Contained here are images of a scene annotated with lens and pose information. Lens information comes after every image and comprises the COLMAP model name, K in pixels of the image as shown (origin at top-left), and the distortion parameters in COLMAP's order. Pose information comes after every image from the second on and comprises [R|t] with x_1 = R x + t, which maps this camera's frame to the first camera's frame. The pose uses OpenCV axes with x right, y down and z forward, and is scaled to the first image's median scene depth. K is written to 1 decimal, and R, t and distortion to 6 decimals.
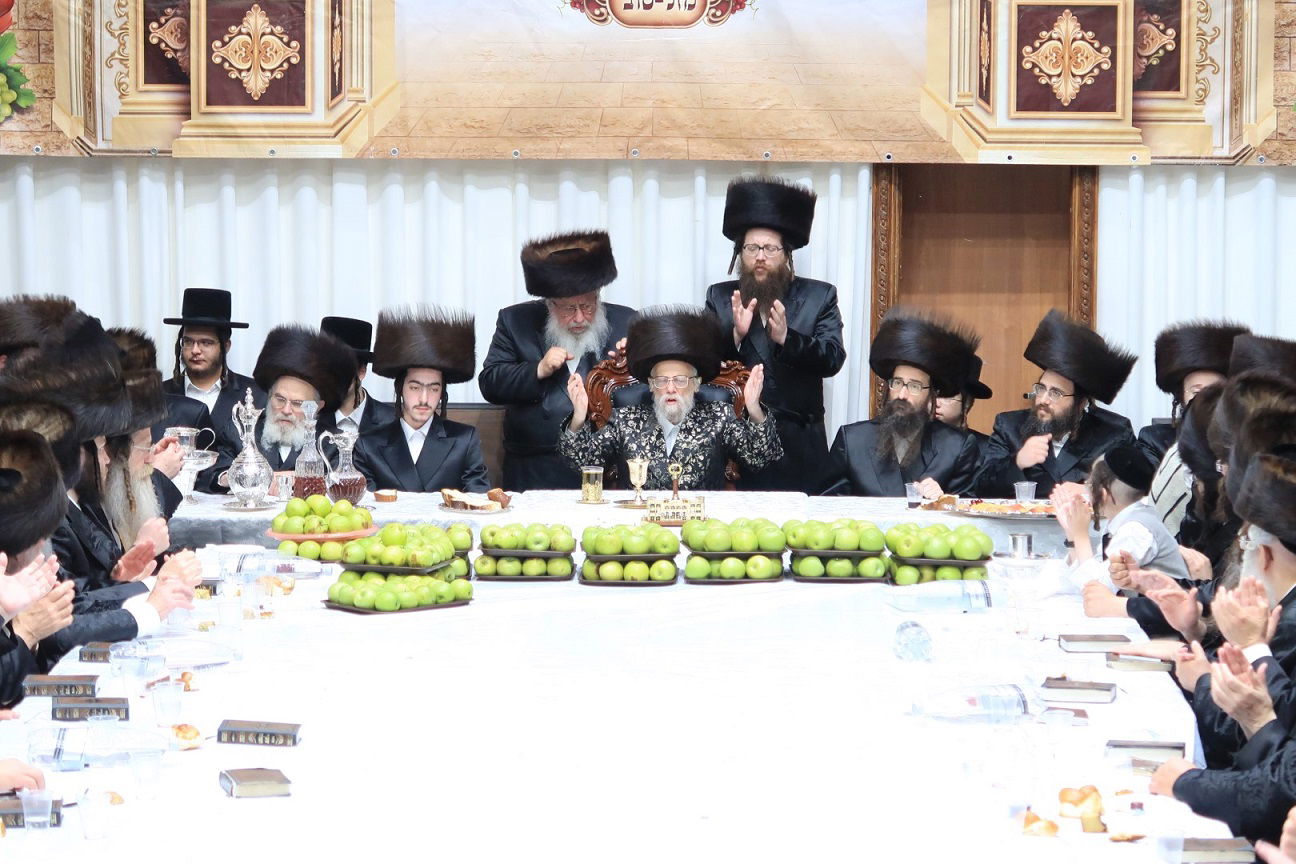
lens RADIAL K [[2771.8, 0, 642.5], [0, 2771.8, 279.4], [0, 0, 1]] dist [-0.021336, 0.162136]
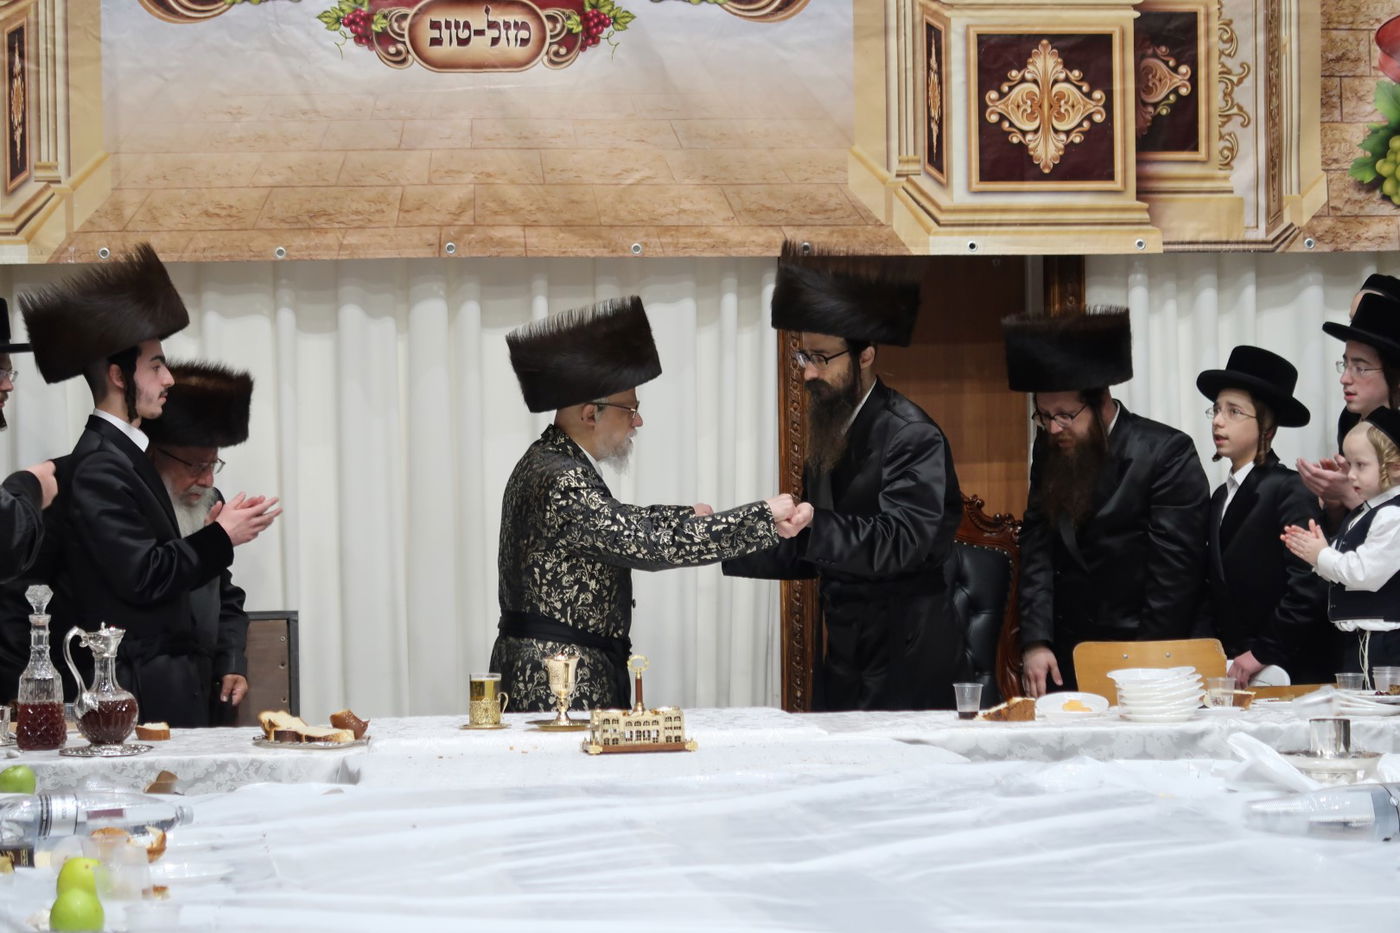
lens RADIAL K [[3039.5, 0, 554.8], [0, 3039.5, 443.5], [0, 0, 1]] dist [-0.000134, -0.648314]
pose [[0.991997, -0.022941, 0.124156, -0.073705], [0.027248, 0.999080, -0.033103, 0.030264], [-0.123283, 0.036221, 0.991710, 0.233142]]
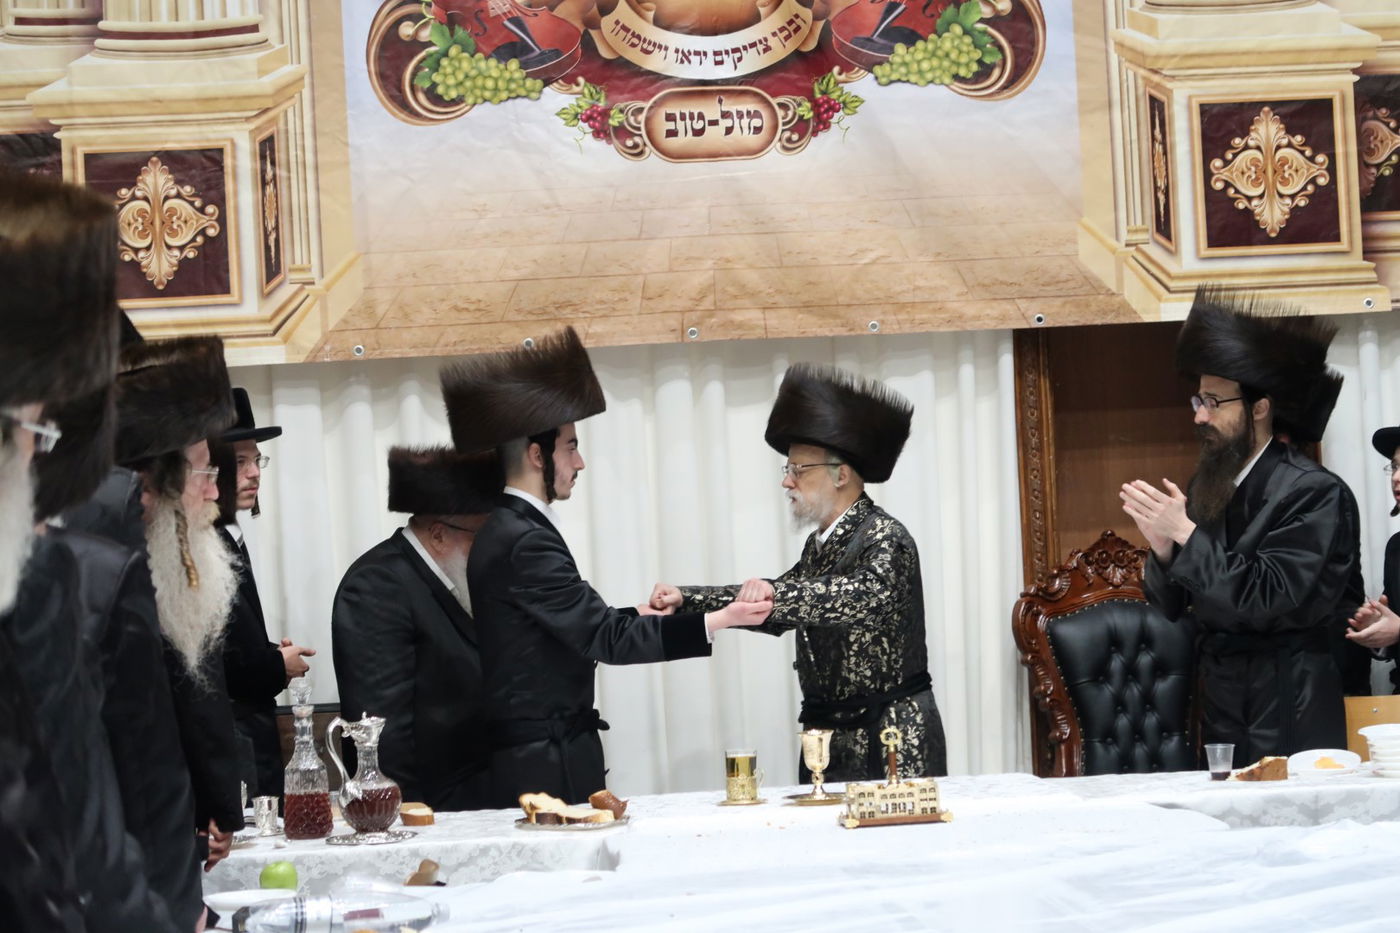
lens RADIAL K [[2865.9, 0, 665.6], [0, 2865.9, 459.8], [0, 0, 1]] dist [-0.001983, -0.350465]
pose [[0.995350, -0.056712, 0.077864, -0.070332], [0.061045, 0.996649, -0.054436, 0.027853], [-0.074516, 0.058936, 0.995477, 0.256818]]
